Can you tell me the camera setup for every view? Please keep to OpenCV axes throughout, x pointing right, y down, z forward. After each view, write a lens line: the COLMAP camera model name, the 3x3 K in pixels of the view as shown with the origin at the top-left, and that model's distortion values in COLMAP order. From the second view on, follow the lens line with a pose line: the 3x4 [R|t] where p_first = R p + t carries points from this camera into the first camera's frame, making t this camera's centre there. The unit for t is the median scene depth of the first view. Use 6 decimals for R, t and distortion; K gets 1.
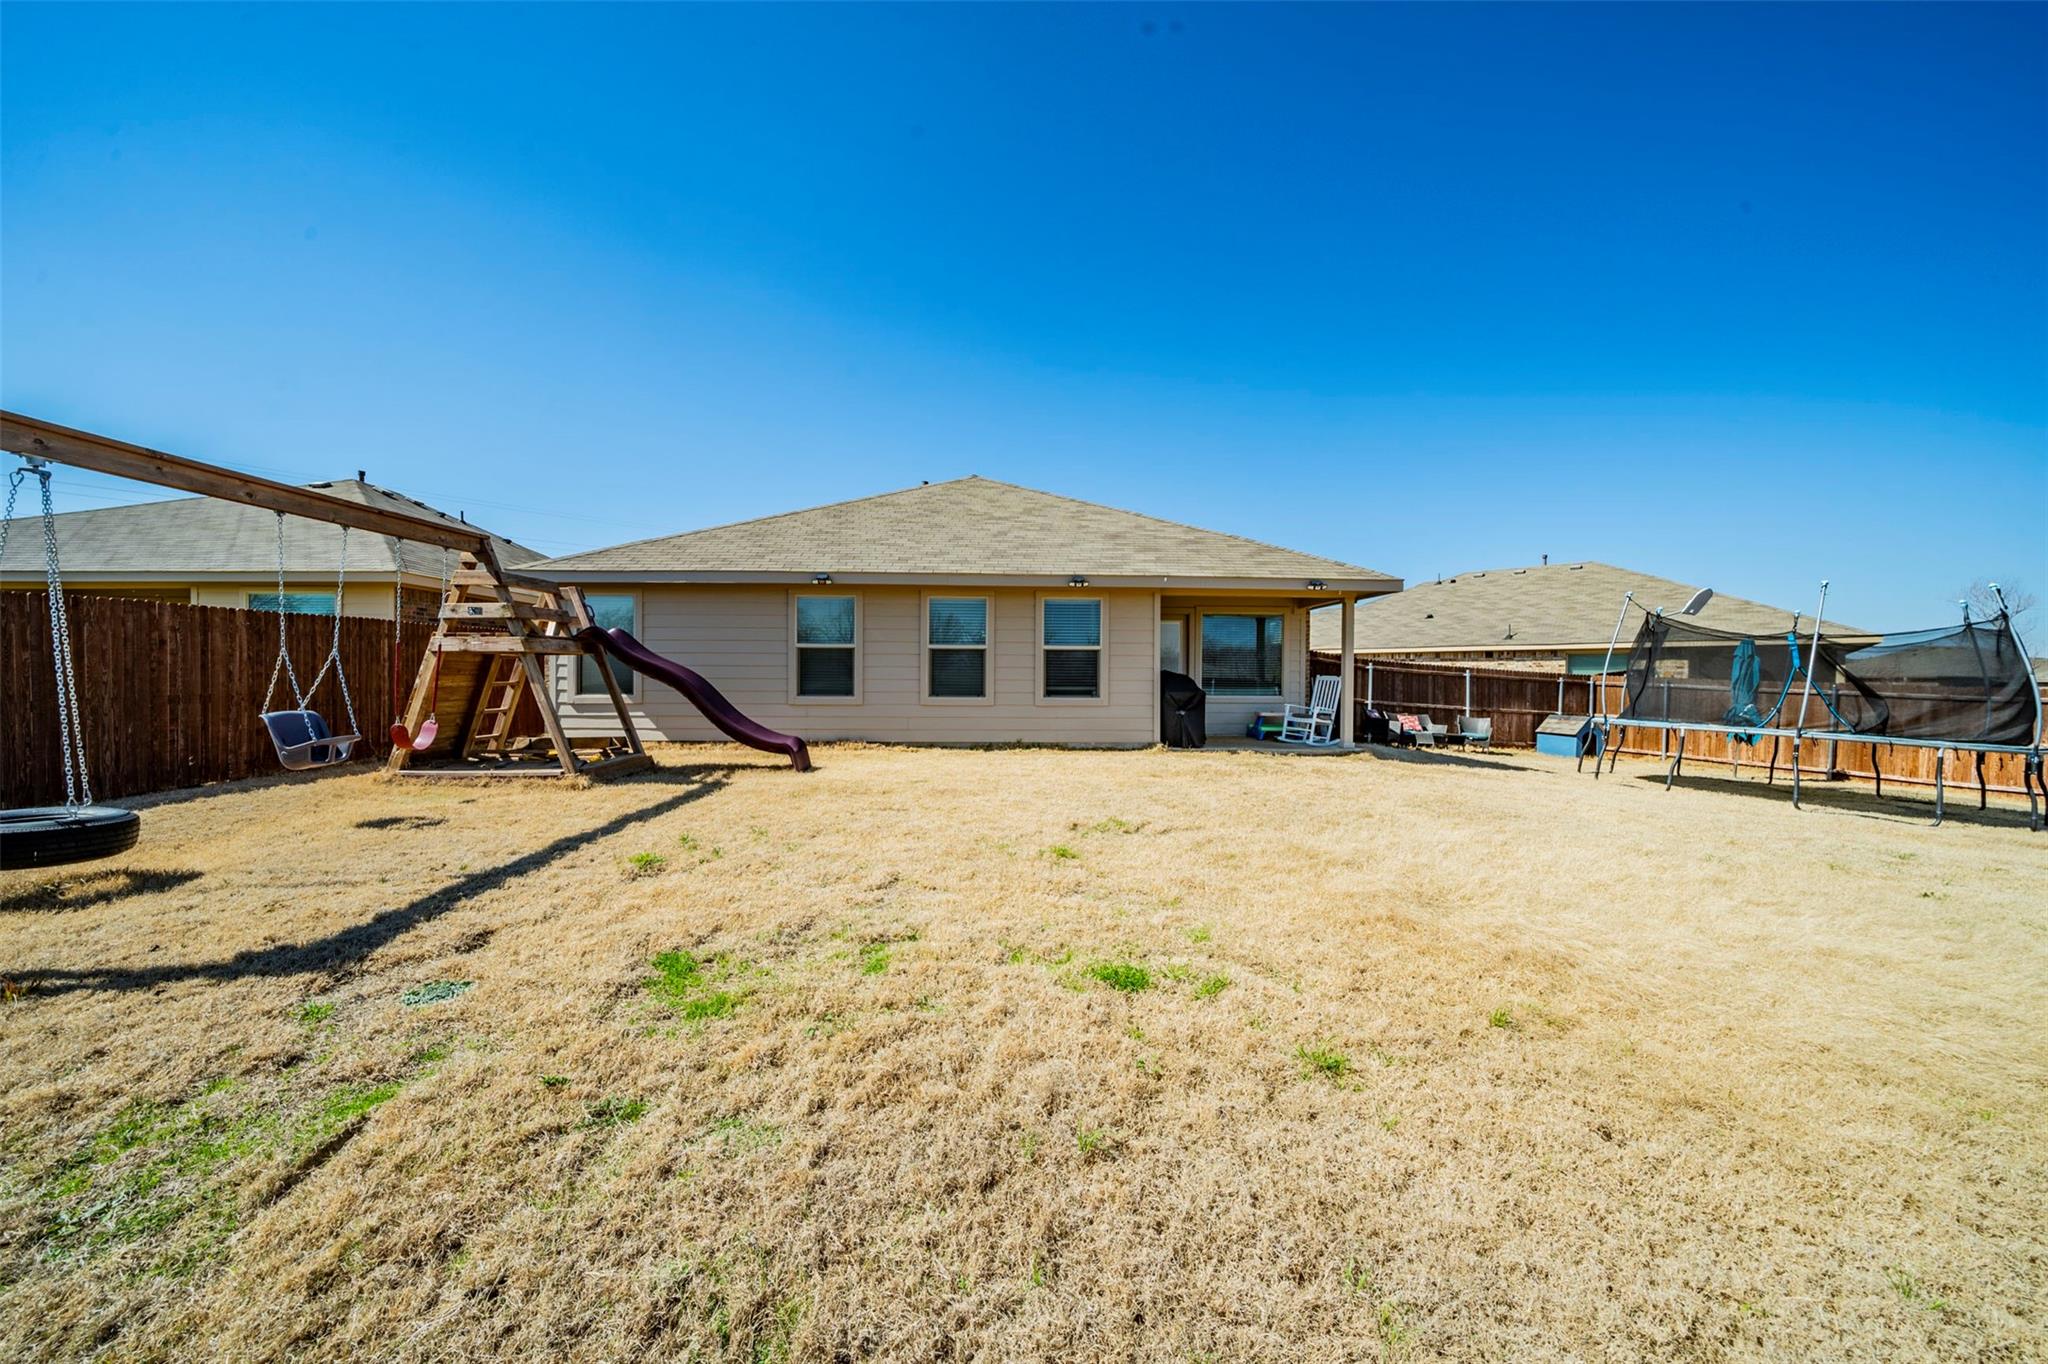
lens RADIAL K [[709.8, 0, 1023.9], [0, 709.8, 682.6], [0, 0, 1]] dist [-0.002318, -0.000492]
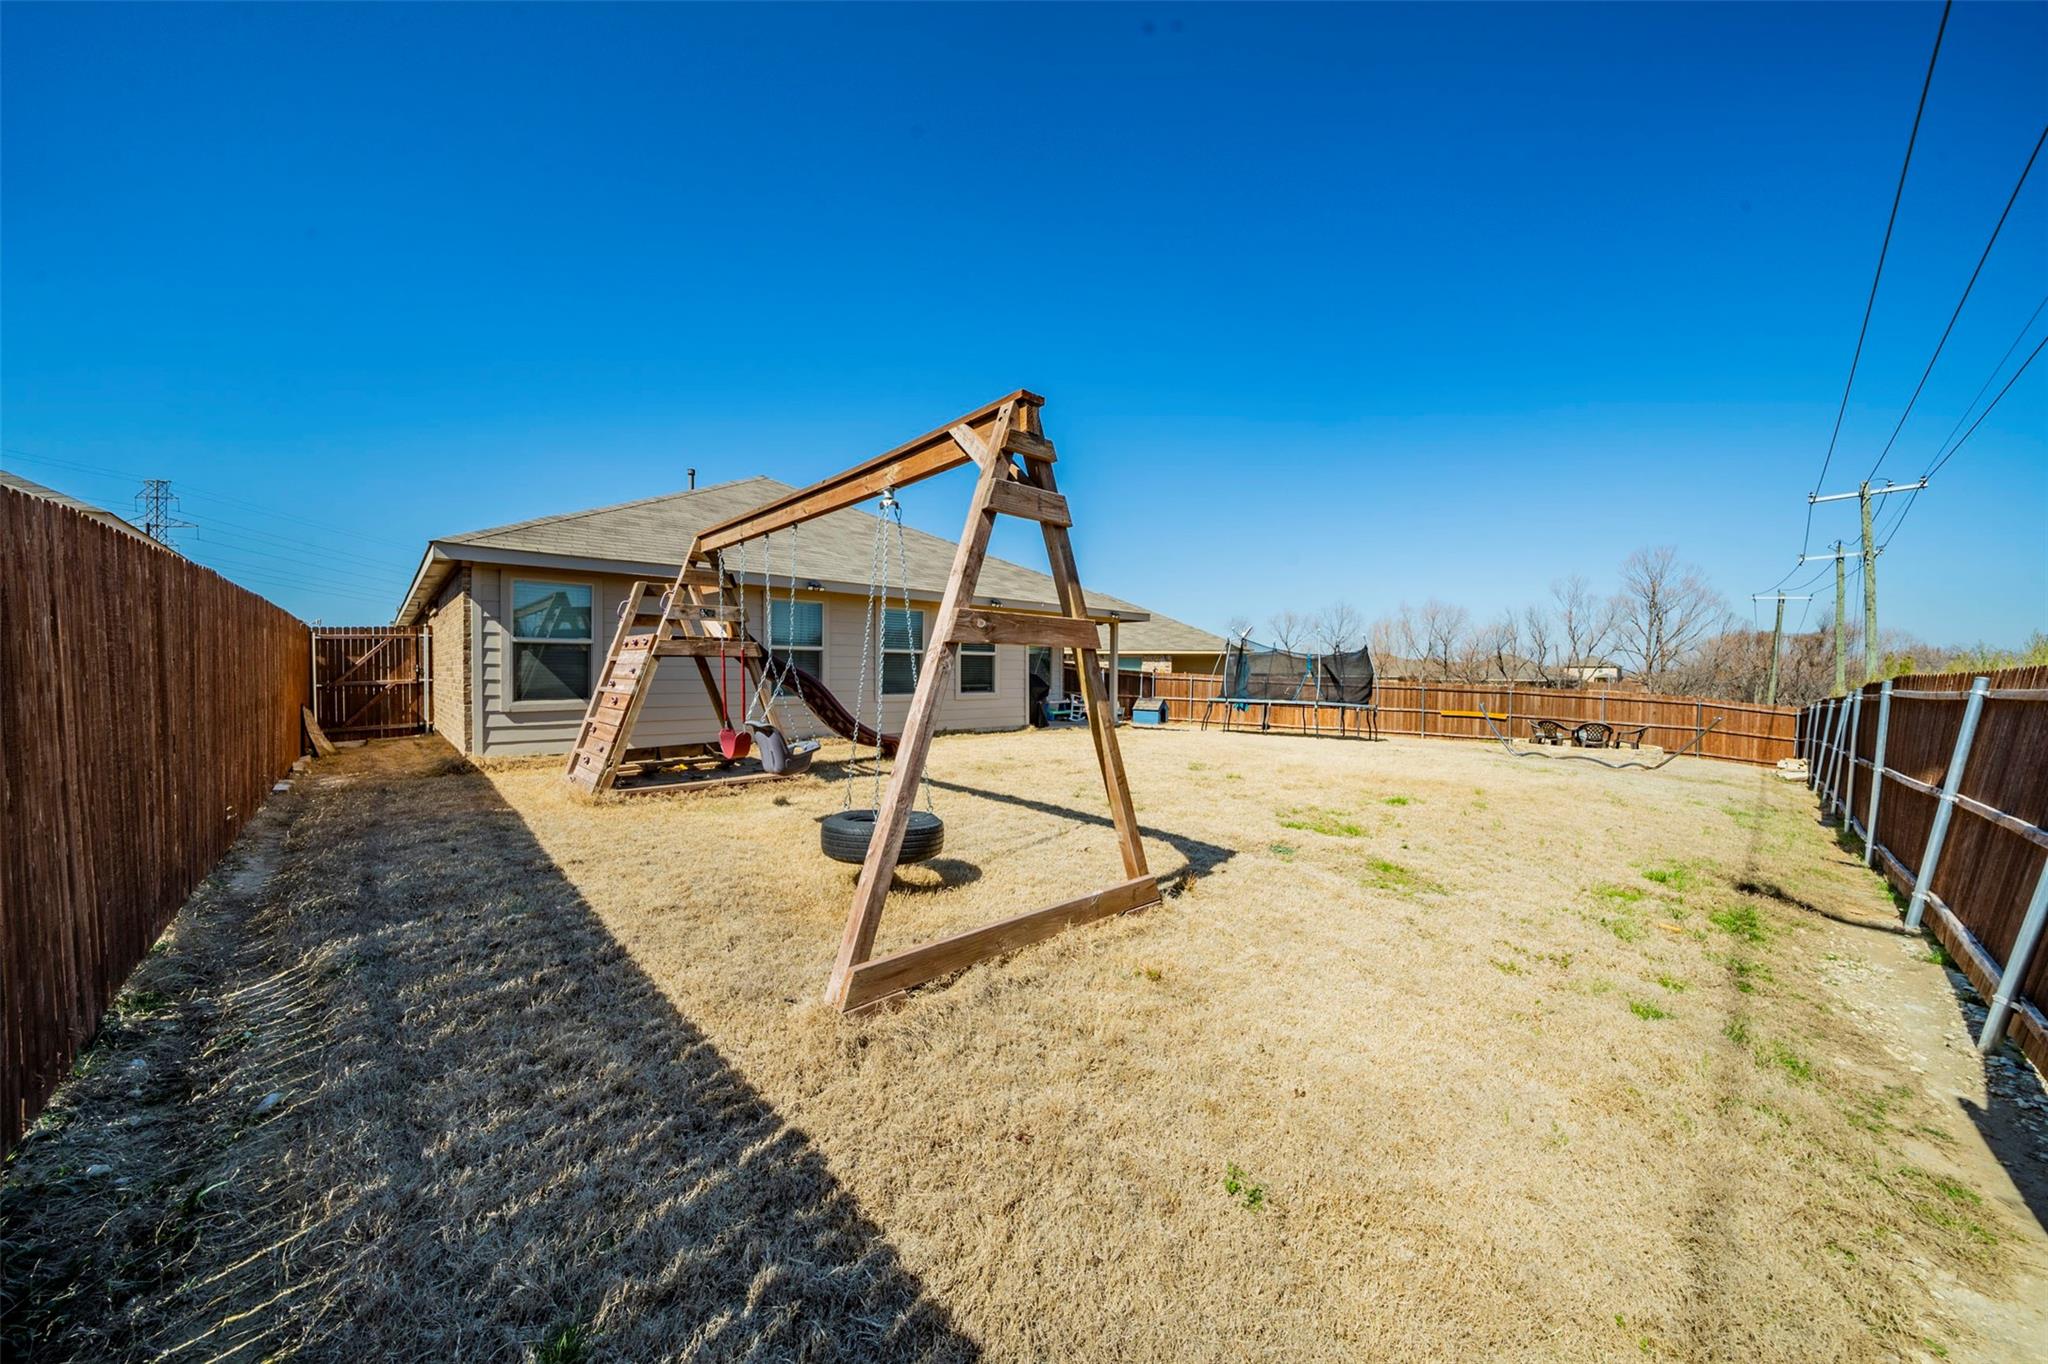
lens RADIAL K [[709.8, 0, 987.3], [0, 709.8, 672.0], [0, 0, 1]] dist [-0.002318, -0.000492]
pose [[0.772711, -0.002346, 0.634754, -0.728197], [0.006950, 0.999965, -0.004764, -0.009392], [-0.634721, 0.008093, 0.772699, 0.006584]]
